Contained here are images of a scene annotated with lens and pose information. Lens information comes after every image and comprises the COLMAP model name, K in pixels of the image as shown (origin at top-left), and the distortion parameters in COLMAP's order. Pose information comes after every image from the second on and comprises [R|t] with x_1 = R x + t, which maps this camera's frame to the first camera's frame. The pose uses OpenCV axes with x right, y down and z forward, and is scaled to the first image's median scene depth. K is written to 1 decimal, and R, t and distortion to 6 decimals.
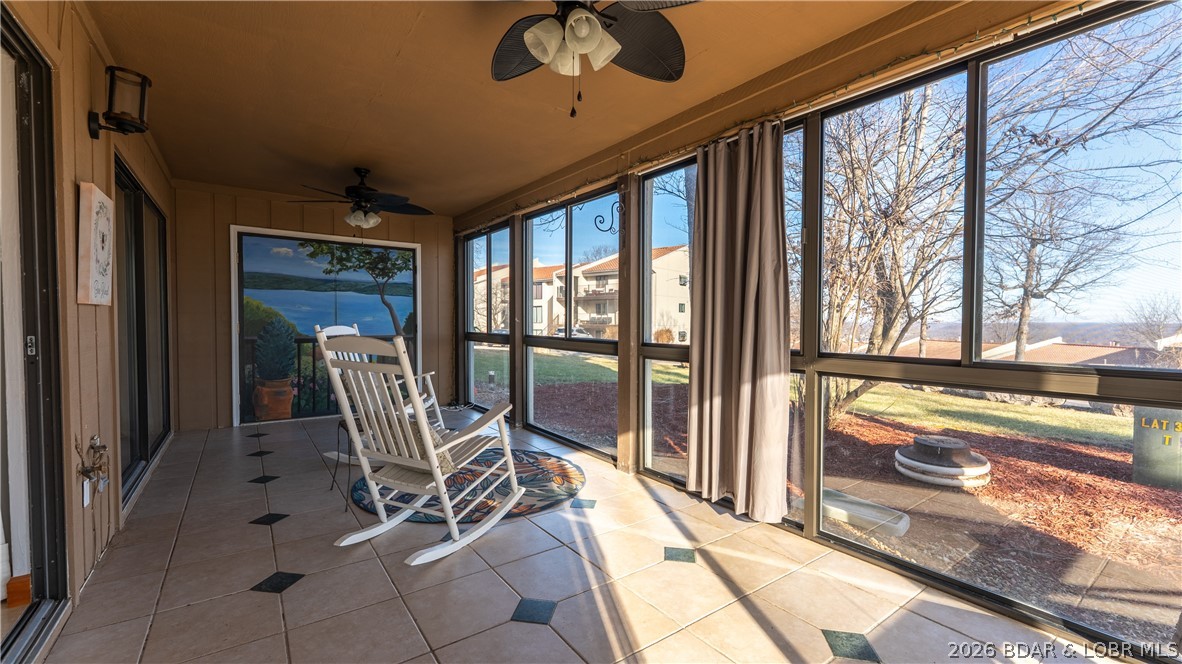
lens RADIAL K [[490.7, 0, 587.9], [0, 490.7, 332.3], [0, 0, 1]] dist [0.015040, 0.000007]
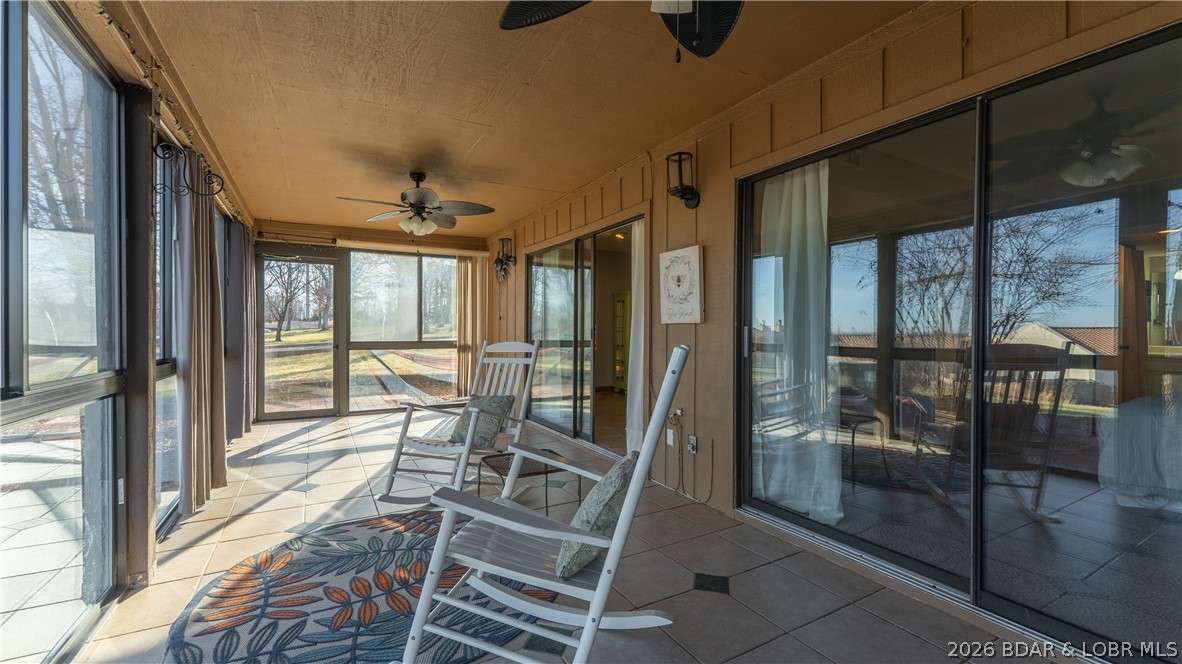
lens RADIAL K [[499.7, 0, 583.8], [0, 499.7, 326.7], [0, 0, 1]] dist [-0.023455, 0.000238]
pose [[-0.993679, -0.008562, 0.111929, -0.558546], [-0.007146, 0.999889, 0.013049, -0.039280], [-0.112029, 0.012167, -0.993630, 1.643087]]
